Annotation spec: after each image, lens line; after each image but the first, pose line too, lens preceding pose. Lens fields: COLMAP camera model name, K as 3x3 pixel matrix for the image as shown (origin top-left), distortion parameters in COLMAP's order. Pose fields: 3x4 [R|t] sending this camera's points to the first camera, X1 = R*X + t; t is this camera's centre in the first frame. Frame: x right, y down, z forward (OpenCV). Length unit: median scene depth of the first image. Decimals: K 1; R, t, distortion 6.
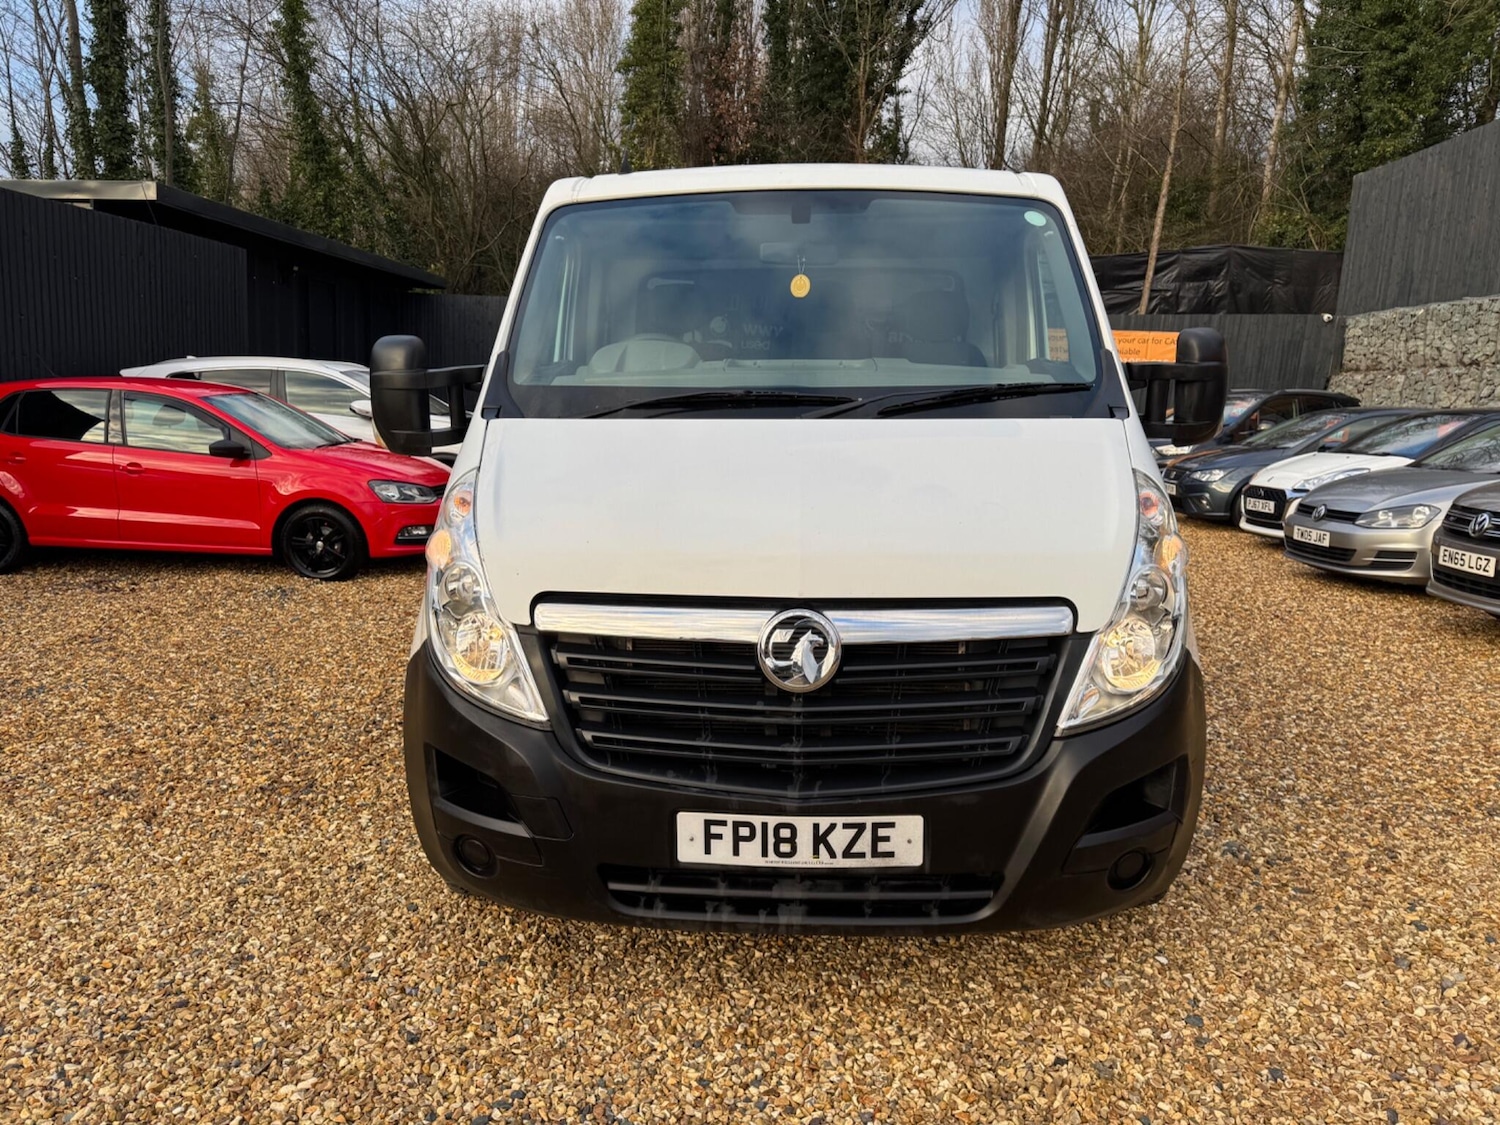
lens RADIAL K [[1099.7, 0, 744.0], [0, 1099.7, 560.9], [0, 0, 1]] dist [0.064848, -0.089443]
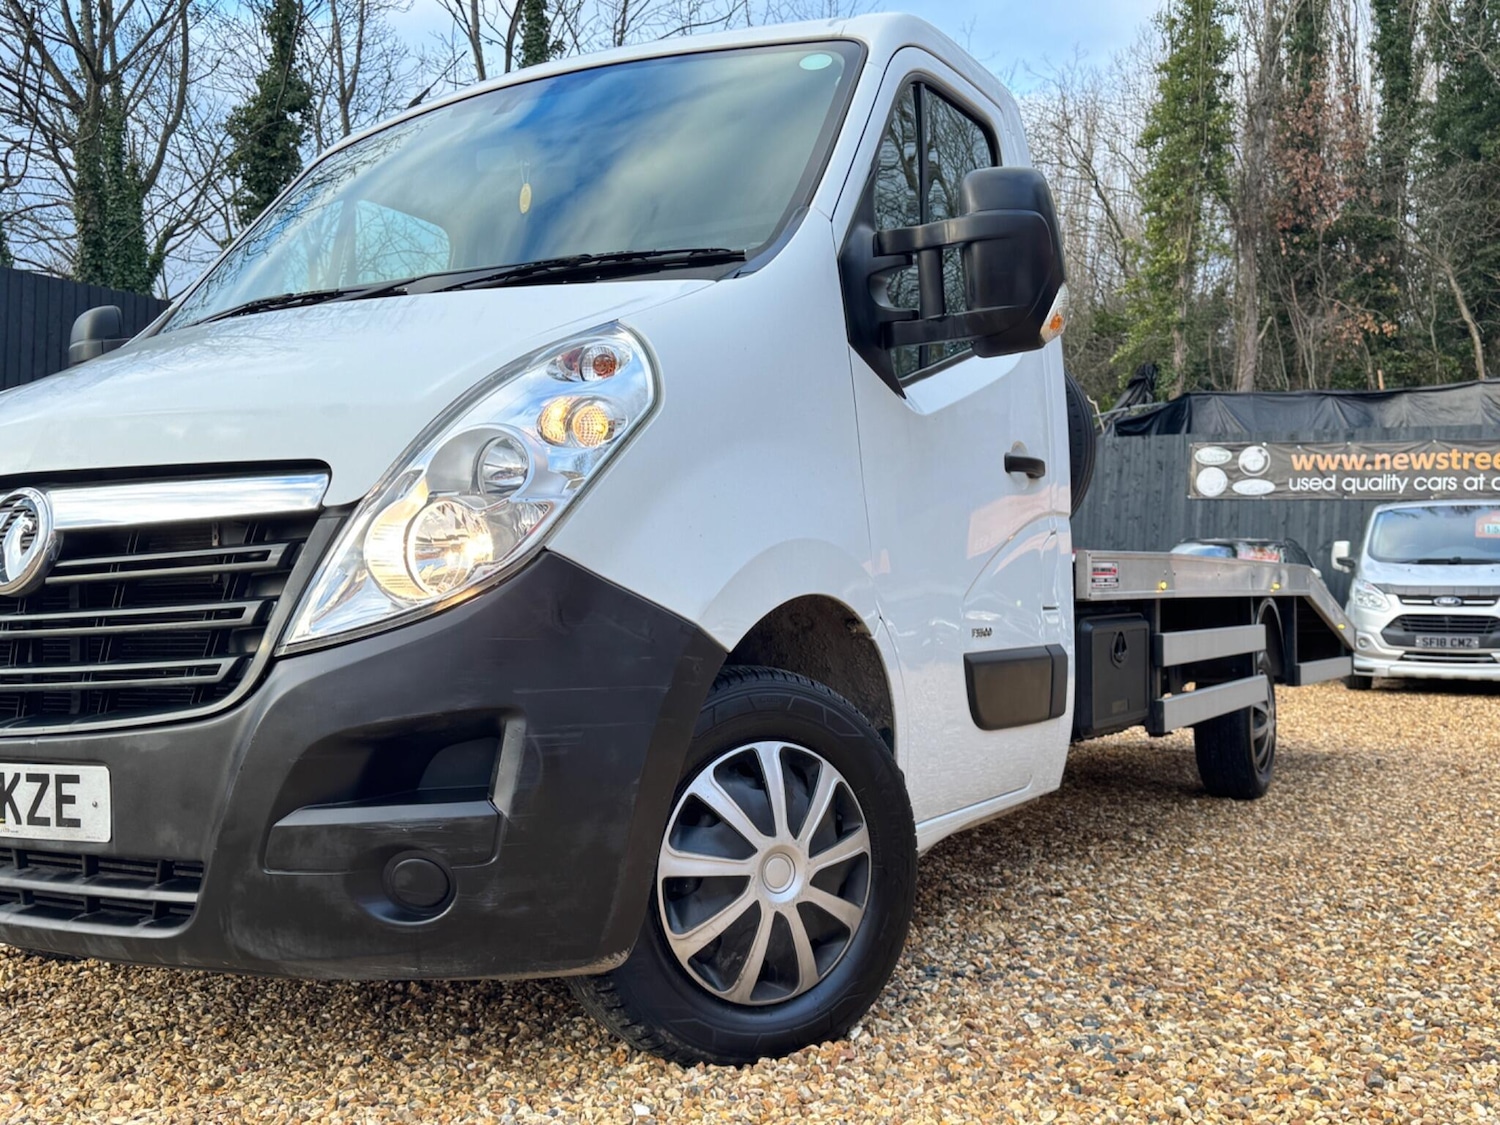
lens RADIAL K [[1508.8, 0, 750.0], [0, 1508.8, 562.5], [0, 0, 1]] dist [0.171933, -0.350668]
pose [[0.890556, -0.031877, -0.453755, 0.965791], [-0.055136, 0.982621, -0.177244, 0.252464], [0.451519, 0.182864, 0.873322, 0.304910]]
